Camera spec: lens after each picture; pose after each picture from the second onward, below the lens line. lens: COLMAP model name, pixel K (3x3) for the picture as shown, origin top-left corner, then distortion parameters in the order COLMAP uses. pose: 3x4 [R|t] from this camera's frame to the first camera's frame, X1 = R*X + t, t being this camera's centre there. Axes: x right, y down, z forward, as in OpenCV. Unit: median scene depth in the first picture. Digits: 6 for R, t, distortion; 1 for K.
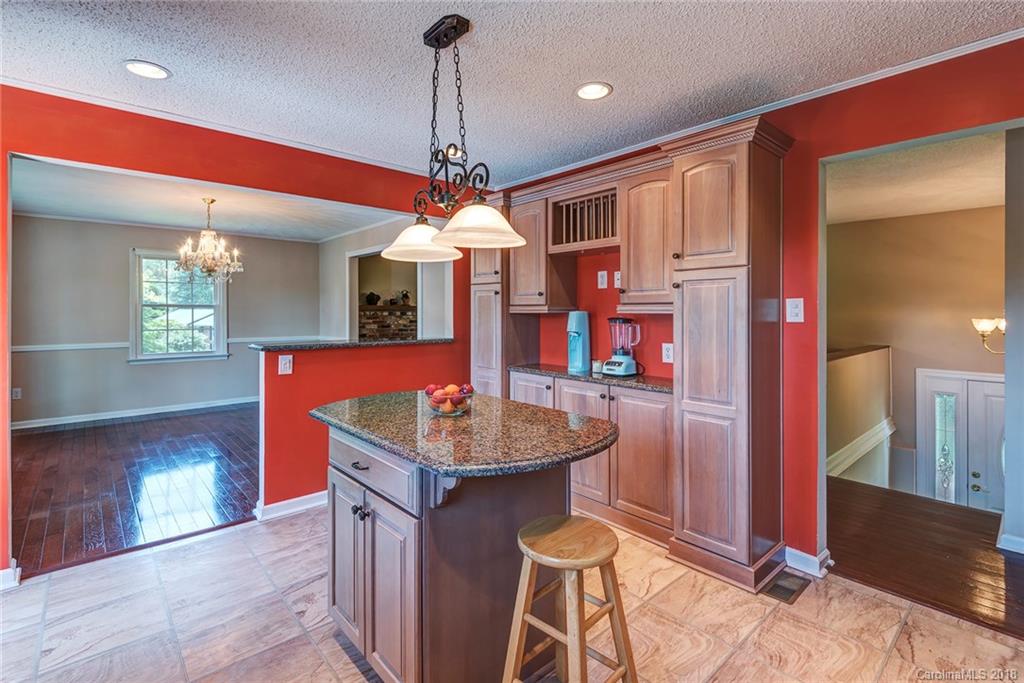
lens RADIAL K [[469.3, 0, 513.2], [0, 469.3, 311.6], [0, 0, 1]] dist [-0.000012, -0.000797]
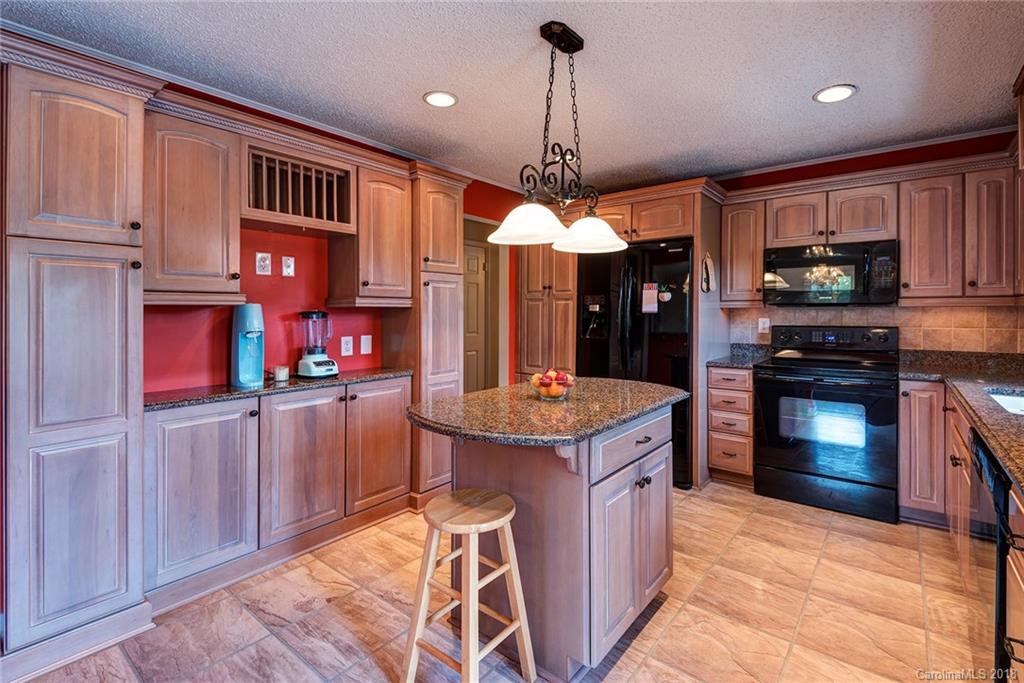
lens RADIAL K [[469.3, 0, 513.2], [0, 469.3, 311.6], [0, 0, 1]] dist [-0.000012, -0.000797]
pose [[-0.155437, -0.002215, 0.987843, -0.797992], [-0.000293, 0.999998, 0.002196, 0.012590], [-0.987846, 0.000052, -0.155437, 0.869242]]
